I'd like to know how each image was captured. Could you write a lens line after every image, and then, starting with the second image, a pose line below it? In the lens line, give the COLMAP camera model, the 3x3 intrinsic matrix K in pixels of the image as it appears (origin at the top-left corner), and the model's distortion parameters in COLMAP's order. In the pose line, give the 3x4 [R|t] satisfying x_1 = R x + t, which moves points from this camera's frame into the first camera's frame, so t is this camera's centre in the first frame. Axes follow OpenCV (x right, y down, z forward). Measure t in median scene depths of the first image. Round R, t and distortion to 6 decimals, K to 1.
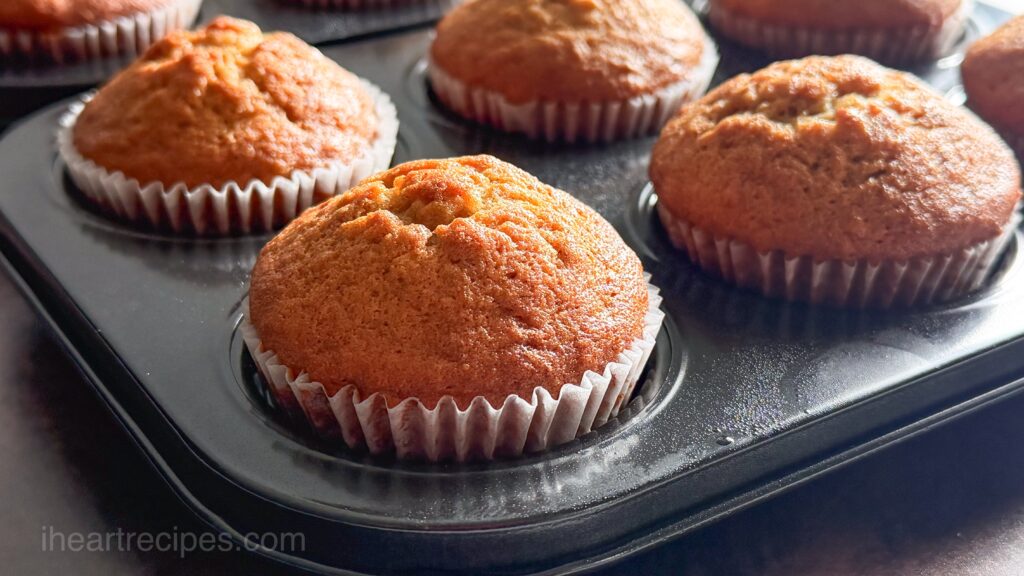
lens RADIAL K [[1413.8, 0, 512.3], [0, 1413.8, 304.2], [0, 0, 1]] dist [0.152390, -0.217832]
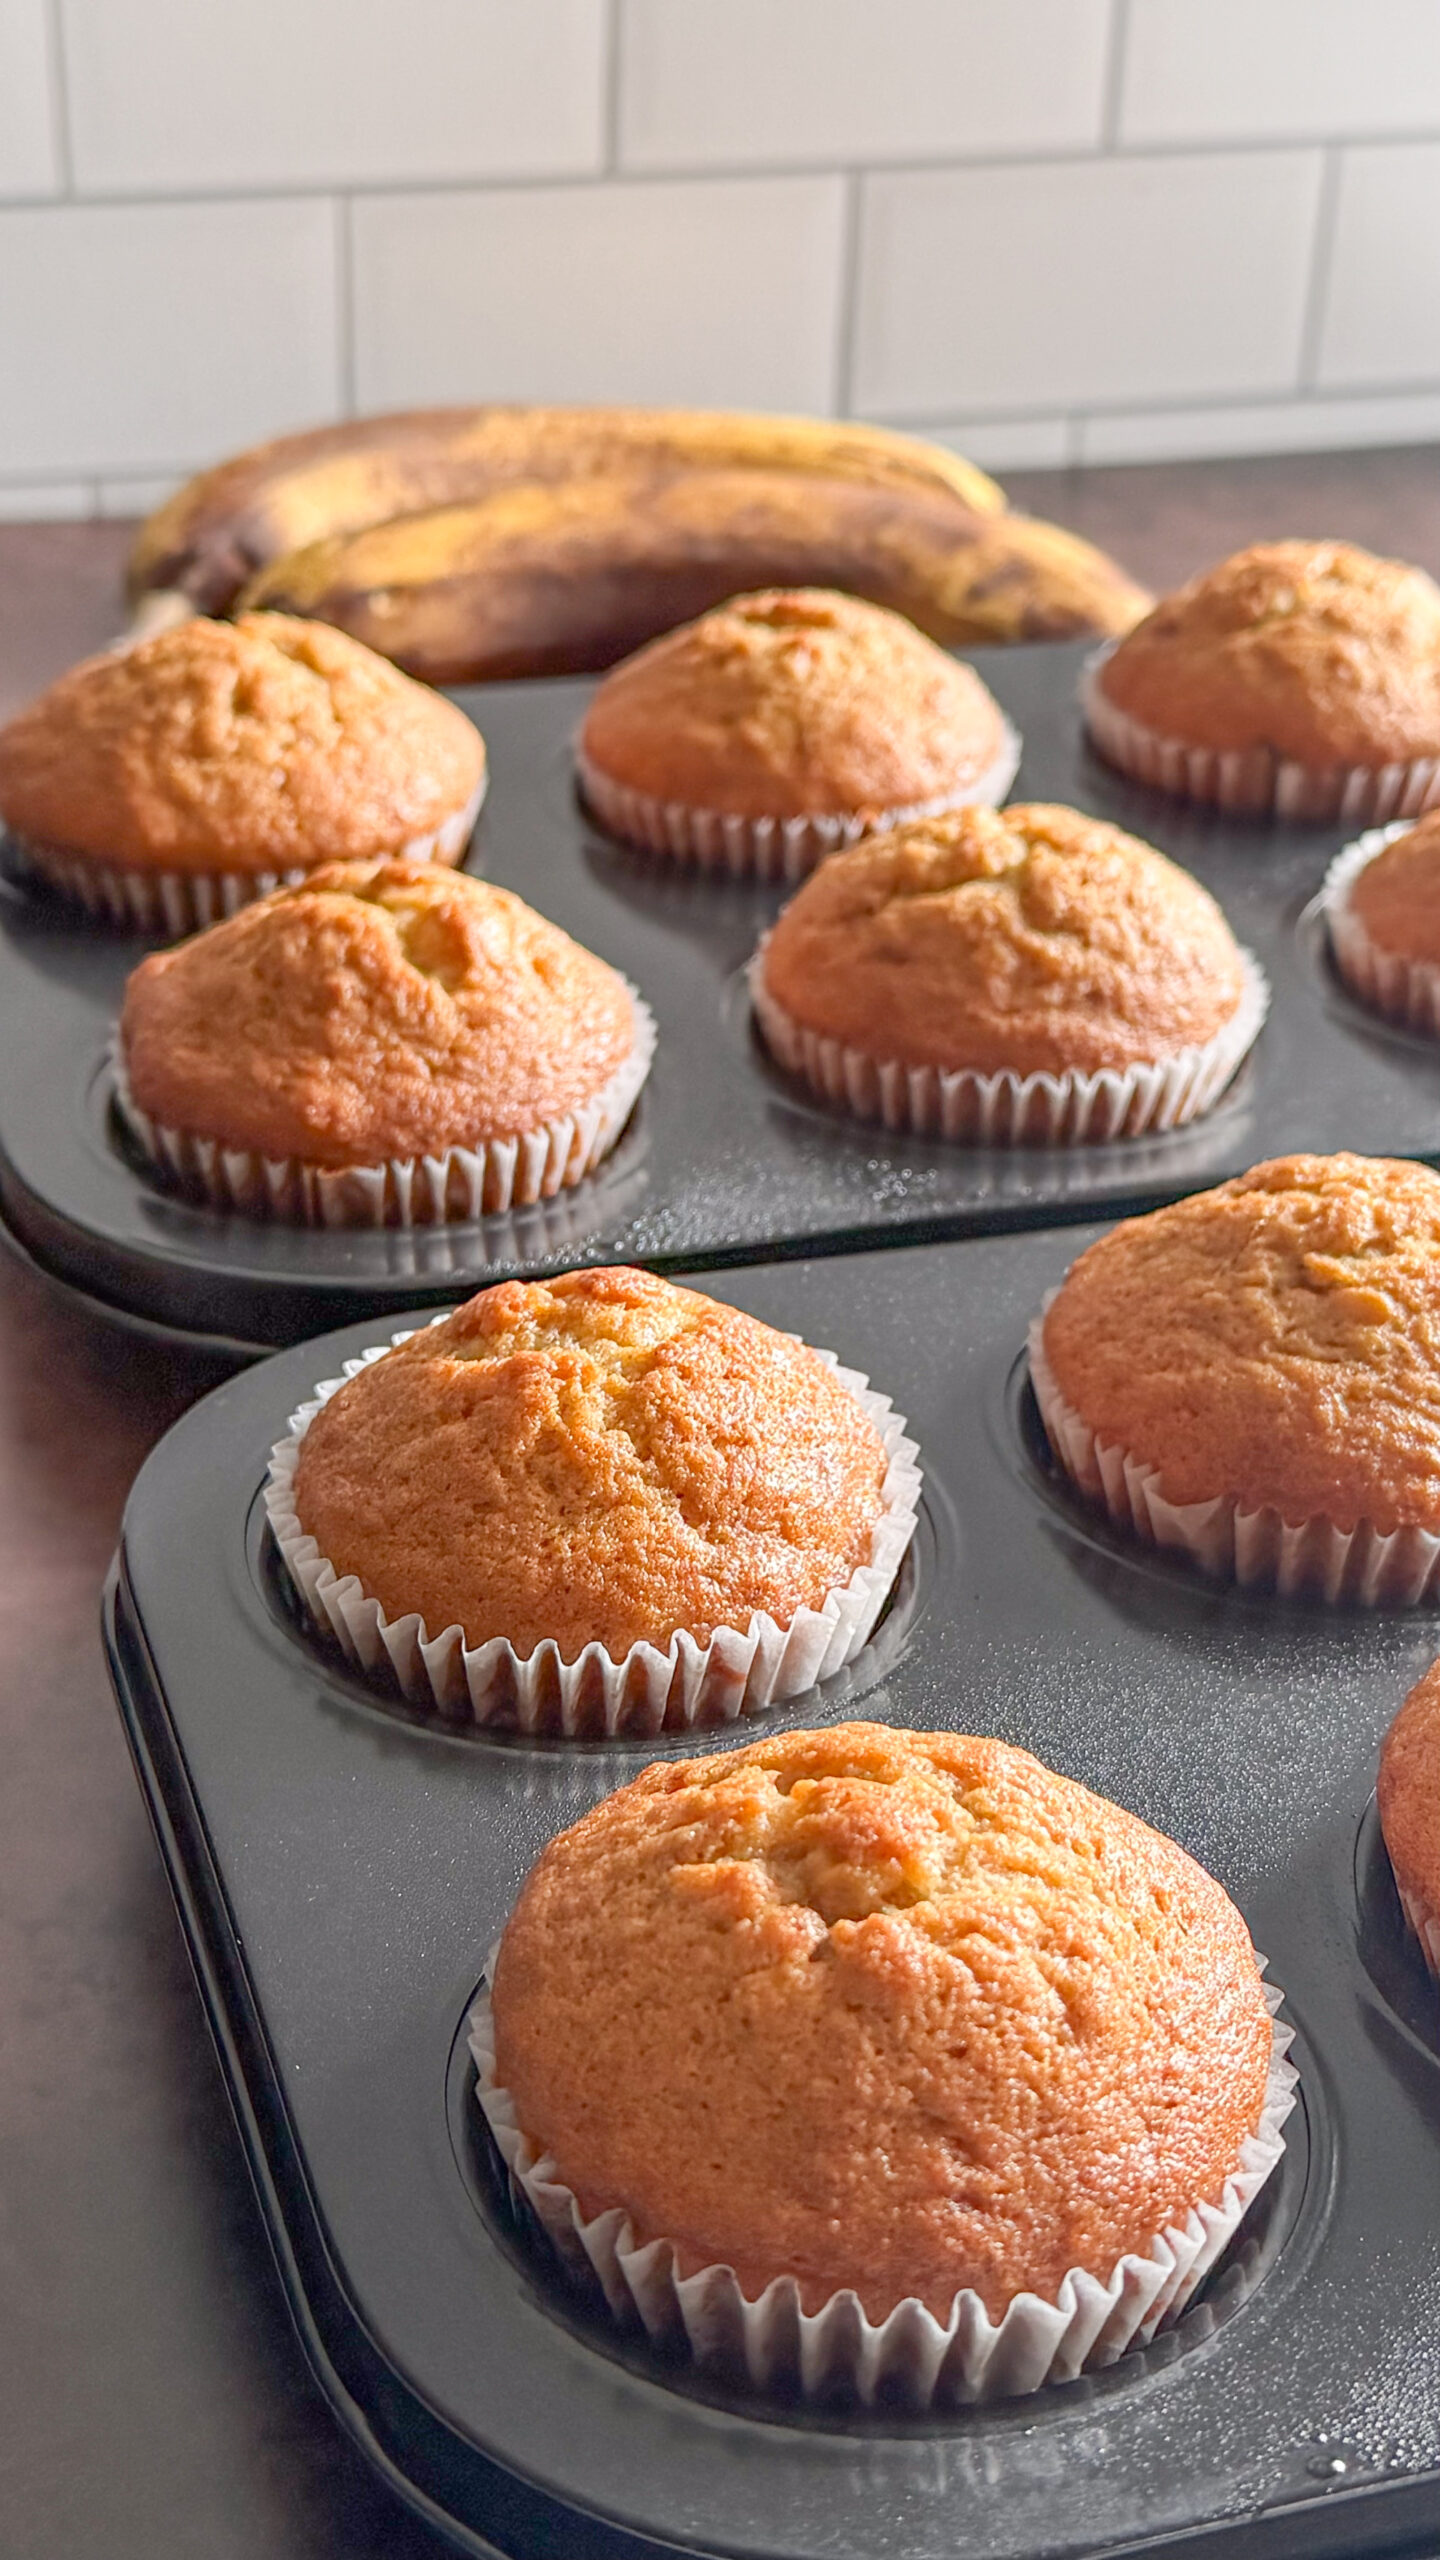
lens RADIAL K [[3534.5, 0, 720.0], [0, 3534.5, 1280.0], [0, 0, 1]] dist [0.152390, -0.217832]
pose [[0.960323, 0.147920, -0.236432, 0.178245], [-0.146434, 0.988931, 0.023934, -0.311239], [0.237355, 0.011637, 0.971353, -0.283194]]
